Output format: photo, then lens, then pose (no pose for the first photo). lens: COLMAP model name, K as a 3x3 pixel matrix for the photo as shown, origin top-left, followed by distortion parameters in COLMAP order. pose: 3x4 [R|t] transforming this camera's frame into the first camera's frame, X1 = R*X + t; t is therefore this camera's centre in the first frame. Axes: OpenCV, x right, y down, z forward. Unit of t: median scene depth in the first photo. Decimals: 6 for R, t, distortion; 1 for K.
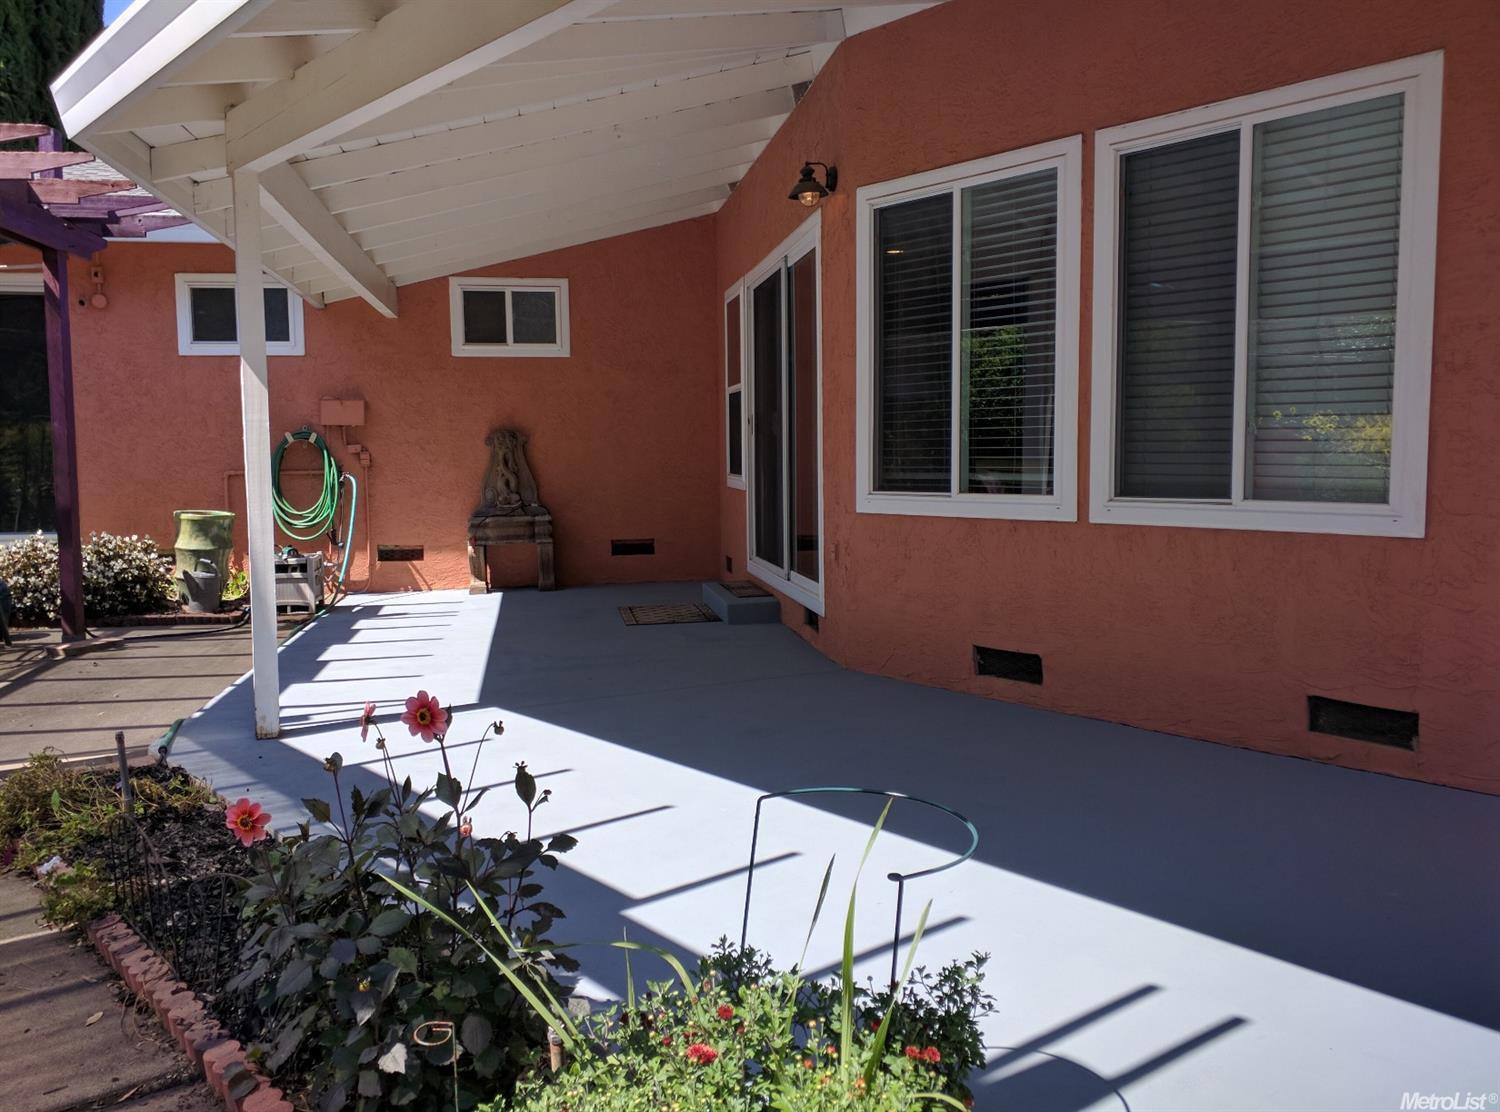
lens RADIAL K [[1236.2, 0, 745.0], [0, 1236.2, 555.2], [0, 0, 1]] dist [0.043552, -0.011127]
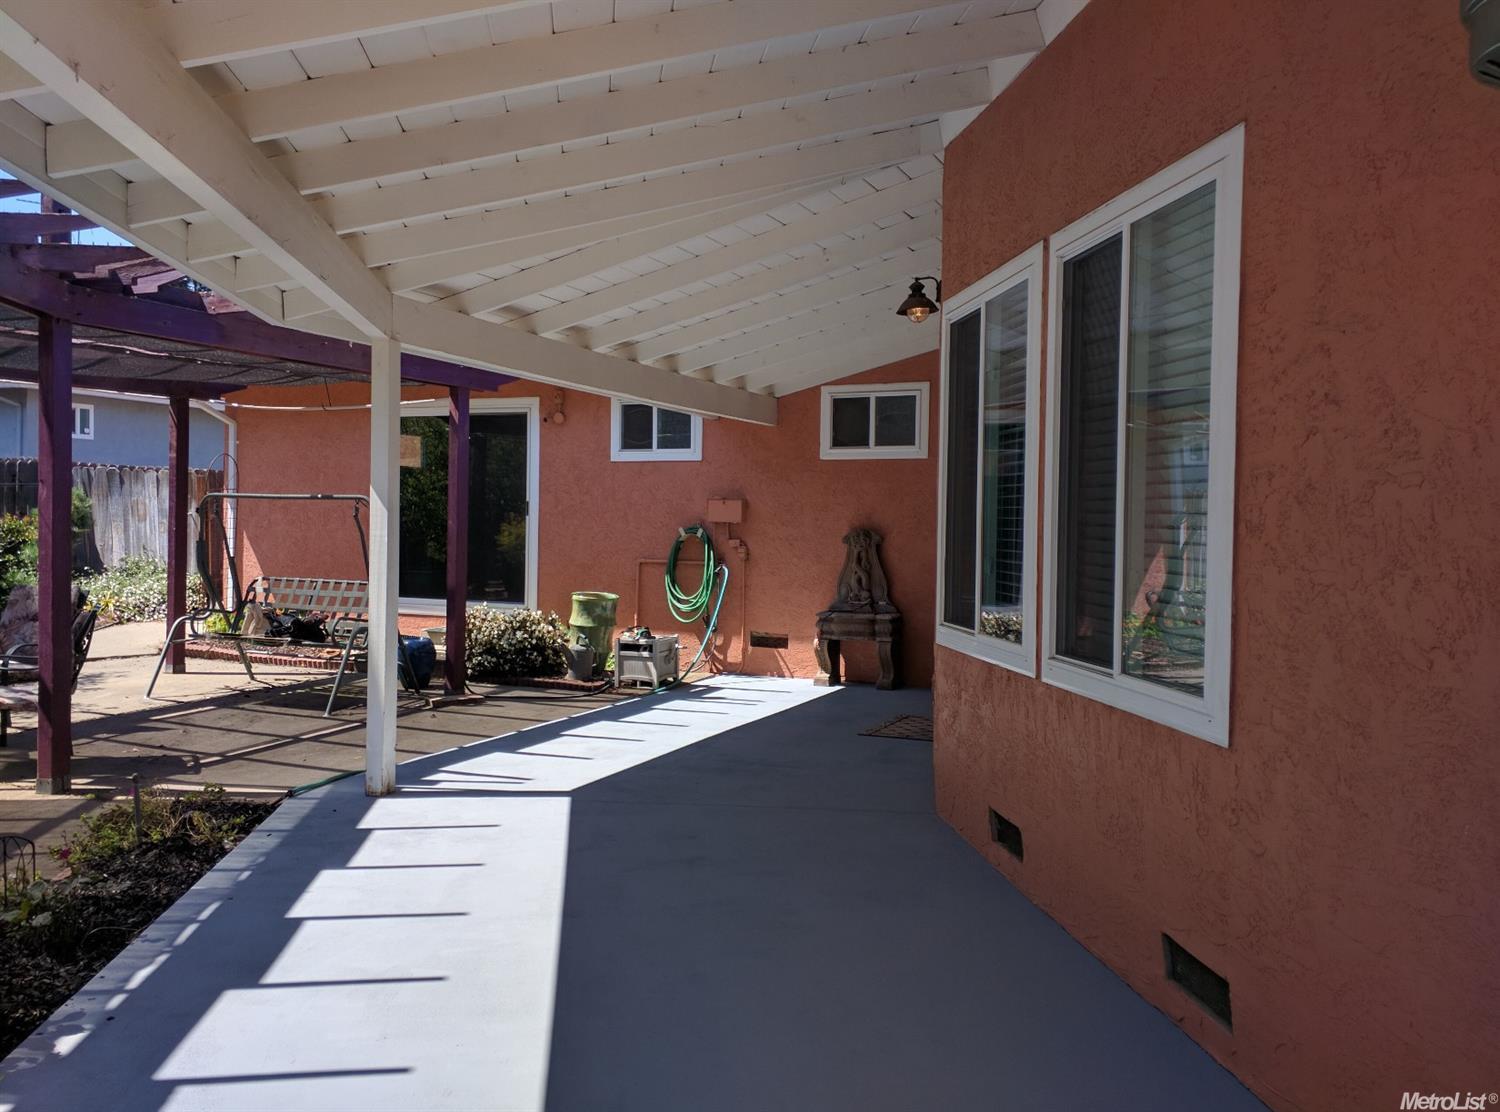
lens RADIAL K [[1236.2, 0, 744.6], [0, 1236.2, 547.6], [0, 0, 1]] dist [0.043552, -0.011127]
pose [[0.838313, 0.035312, -0.544044, 0.294685], [-0.070657, 0.996521, -0.044194, -0.033944], [0.540591, 0.075489, 0.837892, 0.082919]]
